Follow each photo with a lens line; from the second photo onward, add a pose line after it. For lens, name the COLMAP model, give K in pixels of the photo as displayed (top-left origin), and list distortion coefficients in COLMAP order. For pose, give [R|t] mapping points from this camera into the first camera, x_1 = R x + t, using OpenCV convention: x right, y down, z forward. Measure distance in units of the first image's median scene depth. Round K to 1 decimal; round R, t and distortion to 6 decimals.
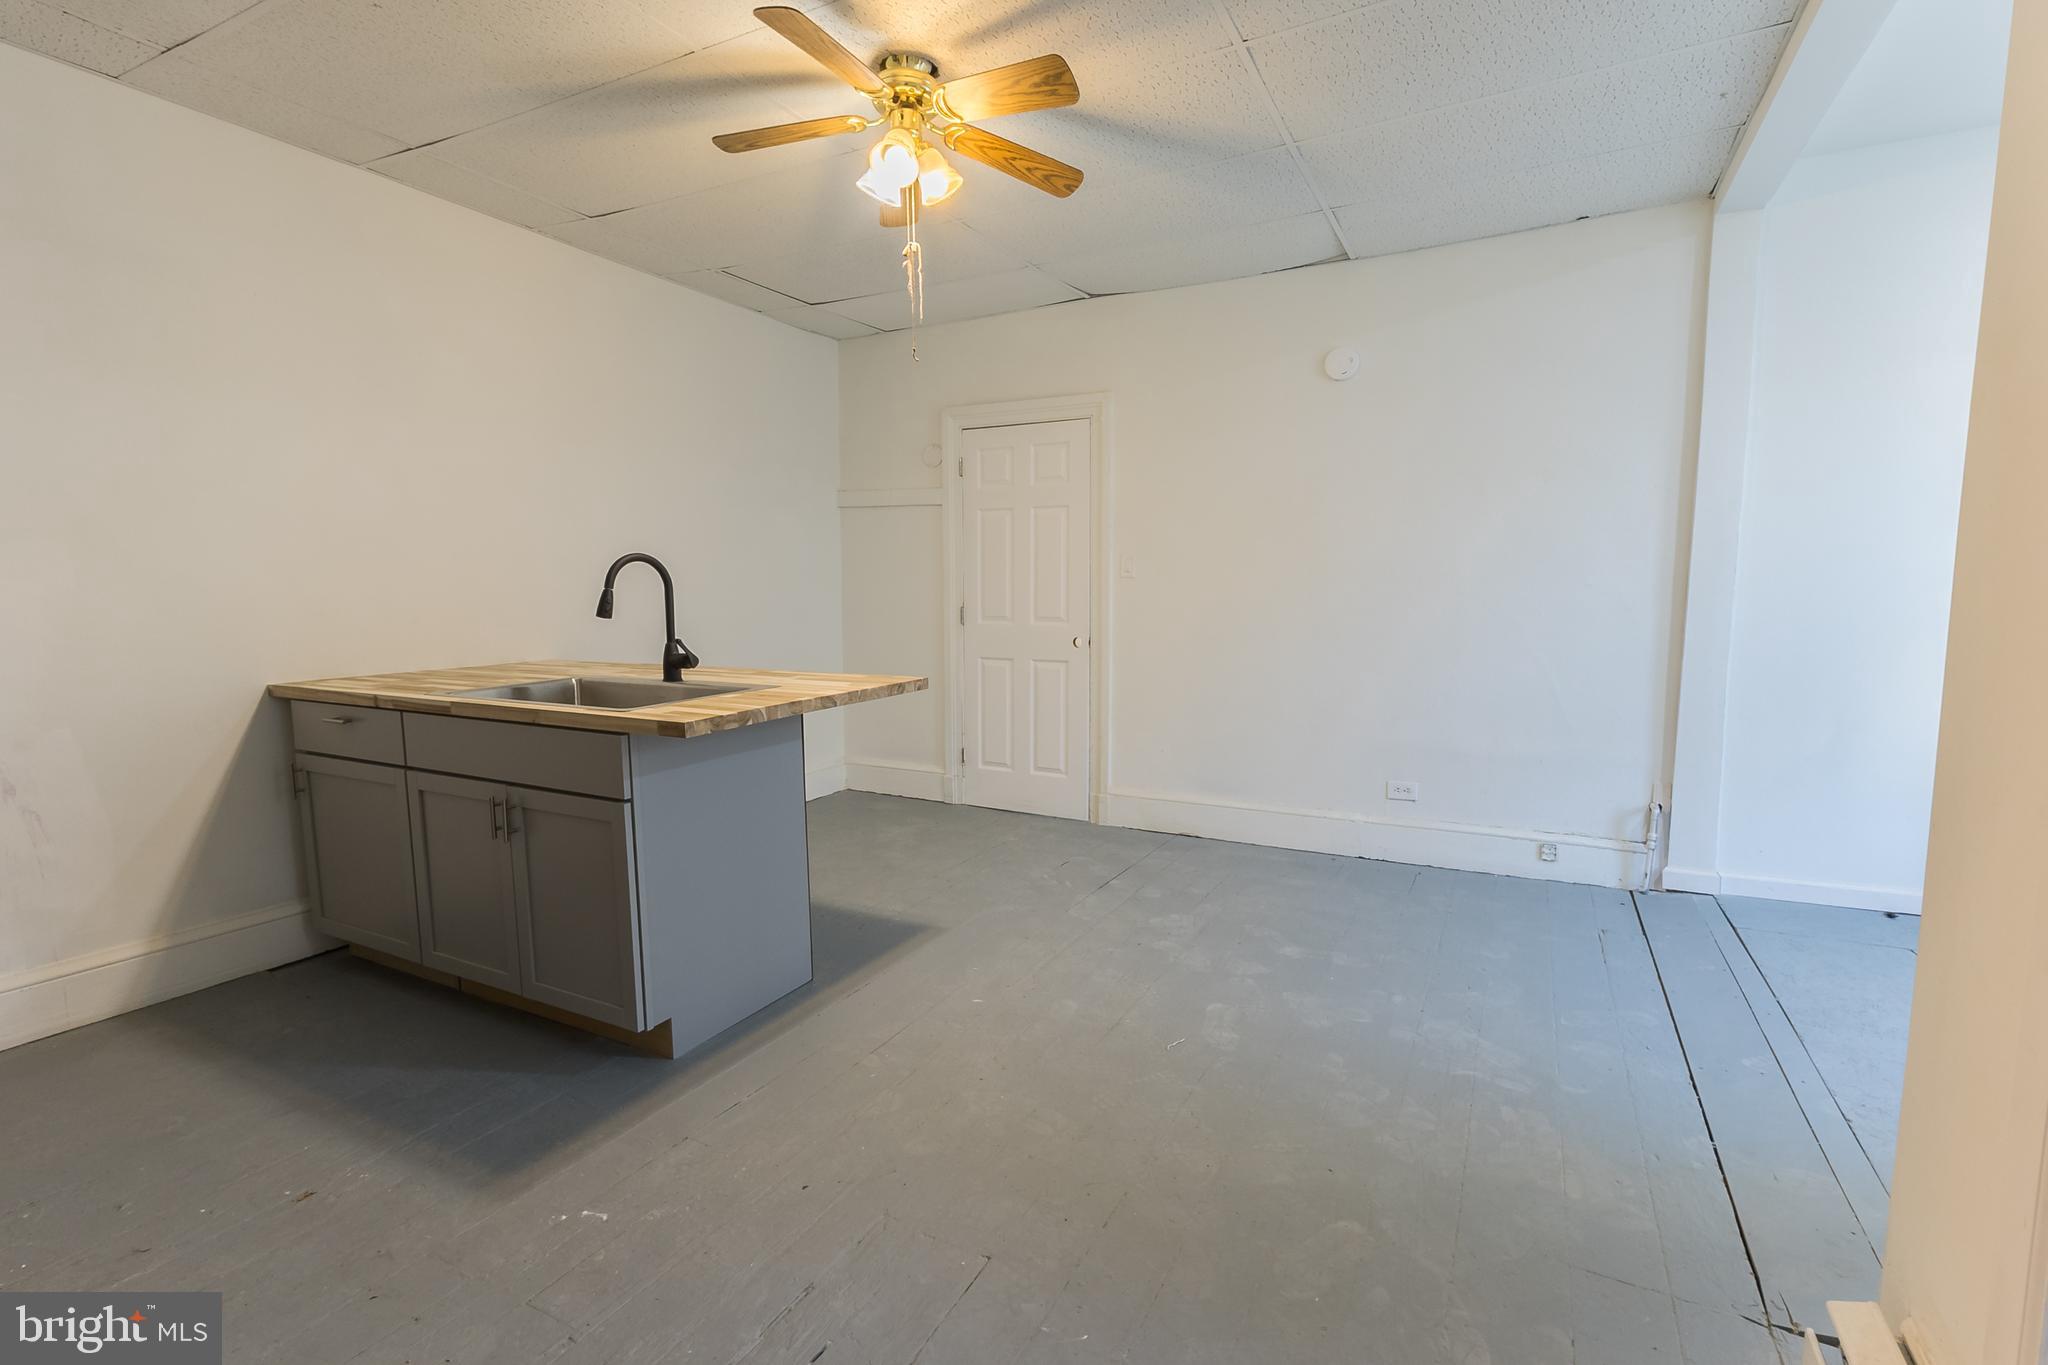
lens RADIAL K [[949.8, 0, 1027.9], [0, 949.8, 683.3], [0, 0, 1]] dist [0.000225, -0.000031]
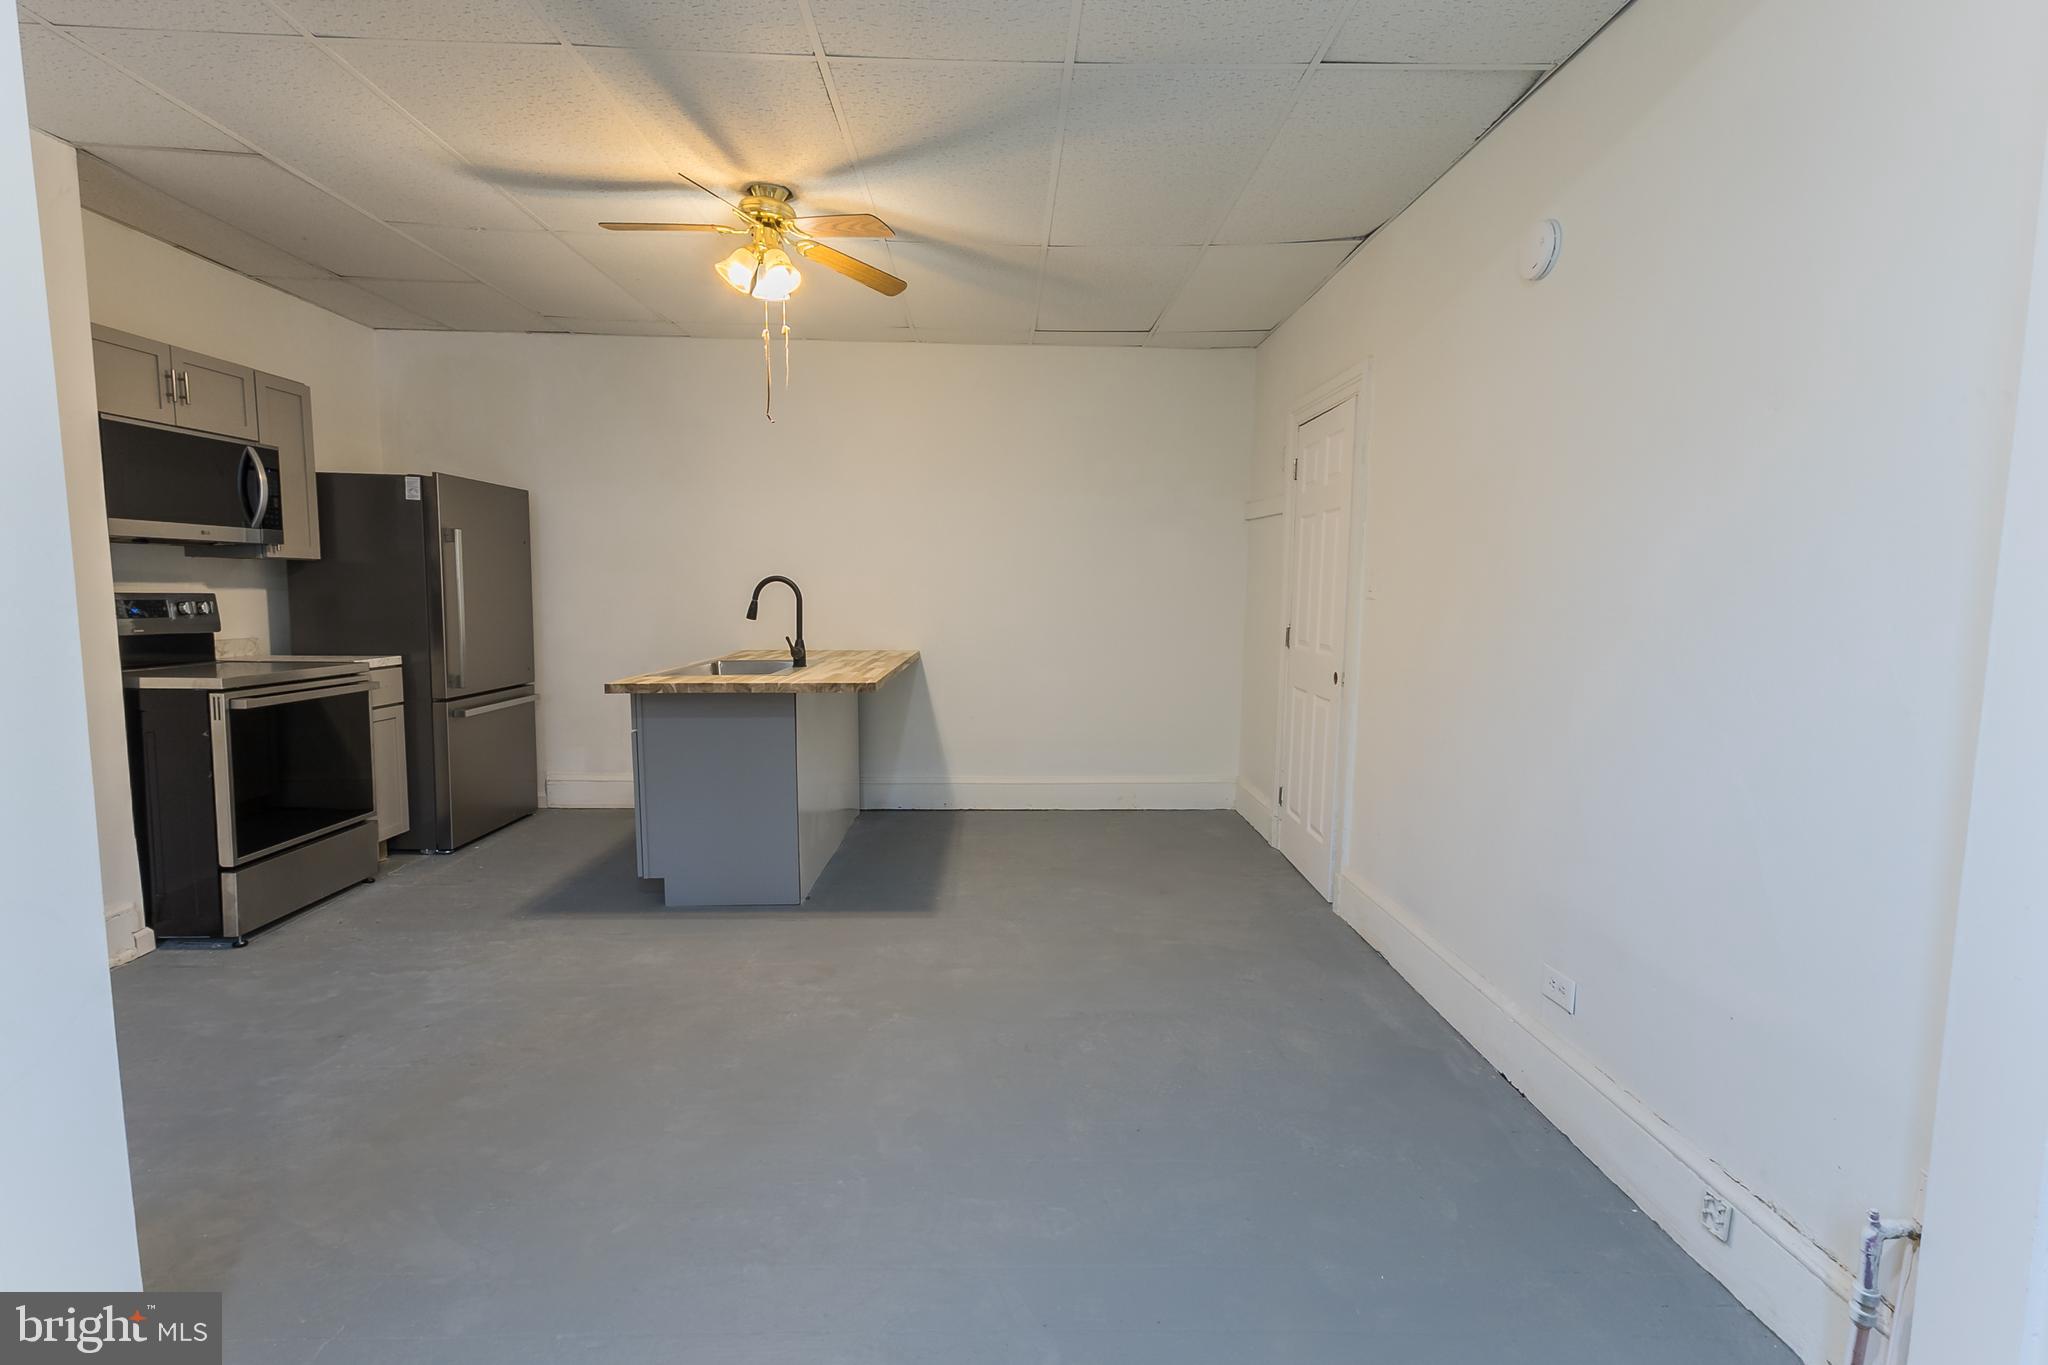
lens RADIAL K [[949.8, 0, 1020.0], [0, 949.8, 680.0], [0, 0, 1]] dist [0.000225, -0.000031]
pose [[0.468318, 0.094501, -0.878492, 1.047074], [-0.102580, 0.993356, 0.052172, -0.092467], [0.877585, 0.065683, 0.474900, 0.646654]]
